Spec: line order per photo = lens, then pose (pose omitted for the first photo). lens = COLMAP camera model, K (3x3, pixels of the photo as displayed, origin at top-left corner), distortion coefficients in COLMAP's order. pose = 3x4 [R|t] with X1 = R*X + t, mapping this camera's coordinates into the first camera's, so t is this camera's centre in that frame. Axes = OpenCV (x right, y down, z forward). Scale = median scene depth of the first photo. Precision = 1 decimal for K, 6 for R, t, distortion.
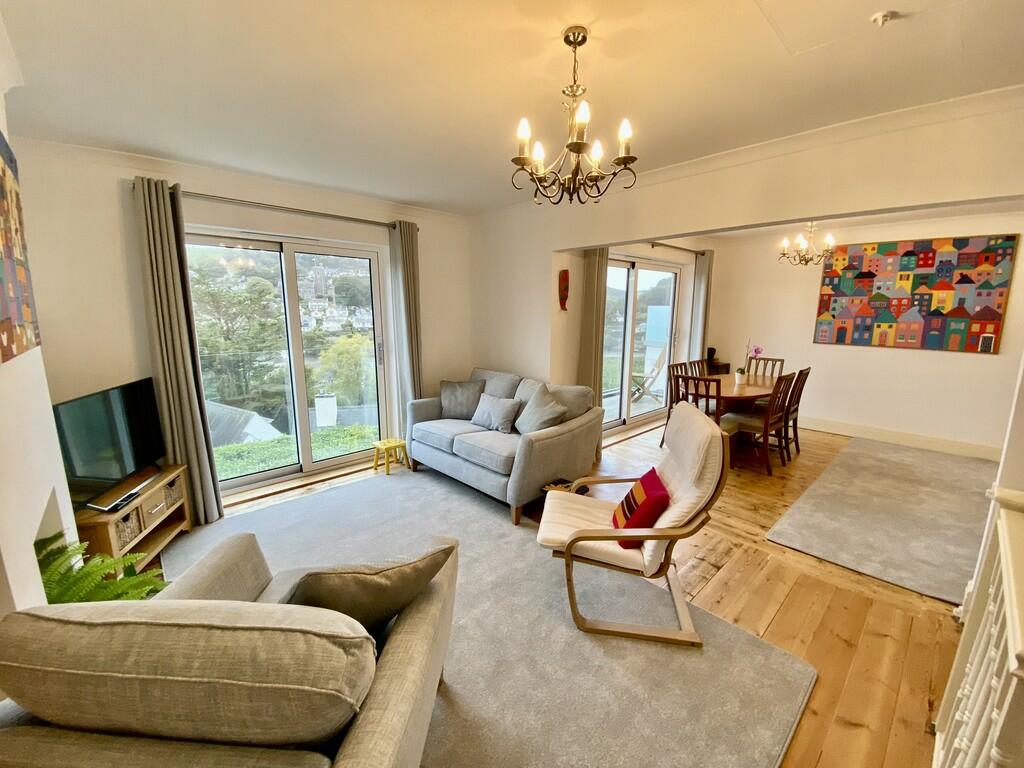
lens RADIAL K [[413.2, 0, 517.5], [0, 413.2, 390.0], [0, 0, 1]] dist [0.004271, -0.000741]
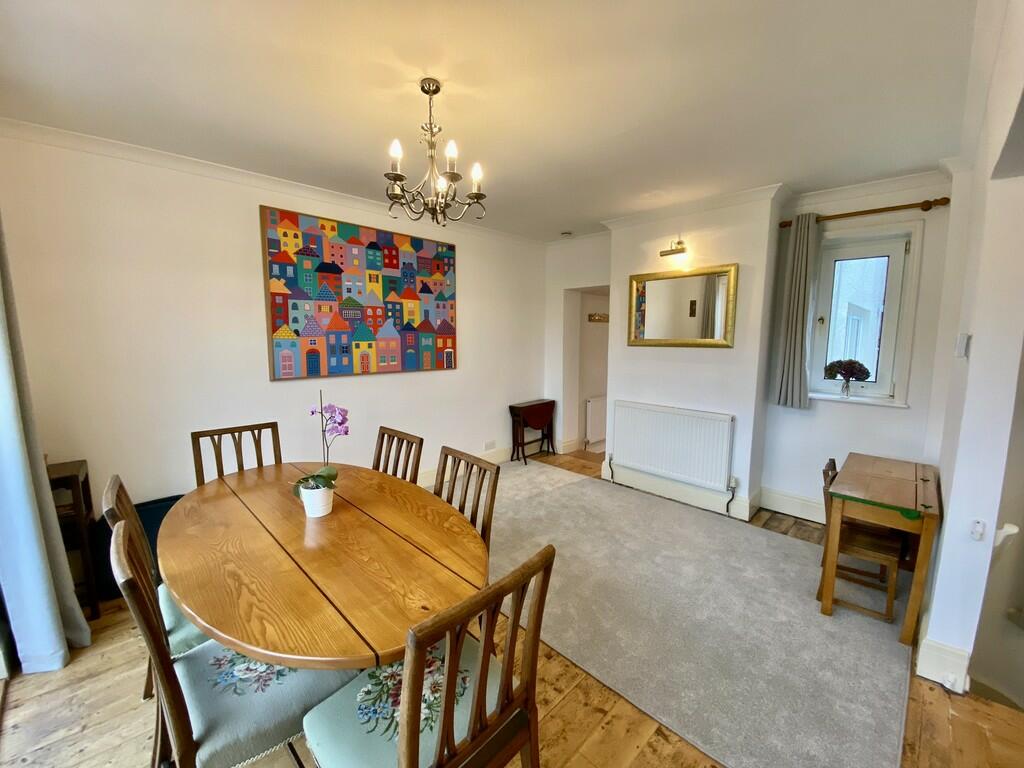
lens RADIAL K [[413.2, 0, 517.3], [0, 413.2, 384.4], [0, 0, 1]] dist [0.004271, -0.000741]
pose [[-0.041611, -0.136997, 0.989697, 0.181069], [0.187012, 0.971981, 0.142408, -0.147574], [-0.981476, 0.191011, -0.014825, 0.801699]]
